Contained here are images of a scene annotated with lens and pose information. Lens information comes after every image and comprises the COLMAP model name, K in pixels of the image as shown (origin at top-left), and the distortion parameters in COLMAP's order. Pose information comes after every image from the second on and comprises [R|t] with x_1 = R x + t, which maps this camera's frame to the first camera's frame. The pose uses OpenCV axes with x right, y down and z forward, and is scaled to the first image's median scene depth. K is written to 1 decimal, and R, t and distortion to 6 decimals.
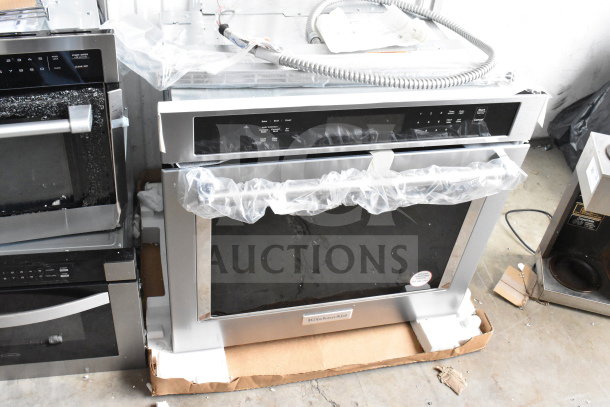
lens RADIAL K [[645.3, 0, 303.3], [0, 645.3, 200.2], [0, 0, 1]] dist [-0.041928, 0.000000]
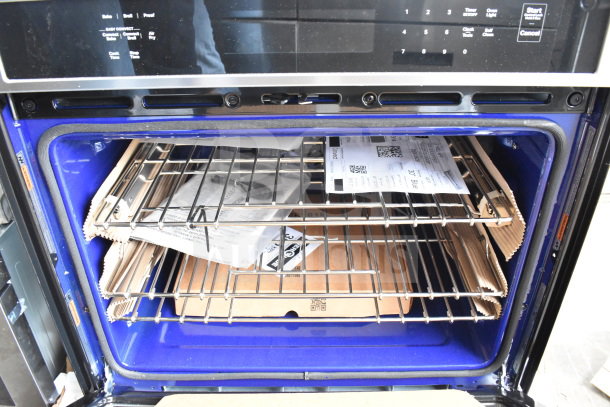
lens RADIAL K [[520.8, 0, 307.2], [0, 520.8, 202.4], [0, 0, 1]] dist [-0.070257, -0.007035]
pose [[0.964581, 0.032122, -0.261824, 0.211560], [-0.073968, 0.985674, -0.151579, 0.085156], [0.253204, 0.165577, 0.953138, 0.586237]]
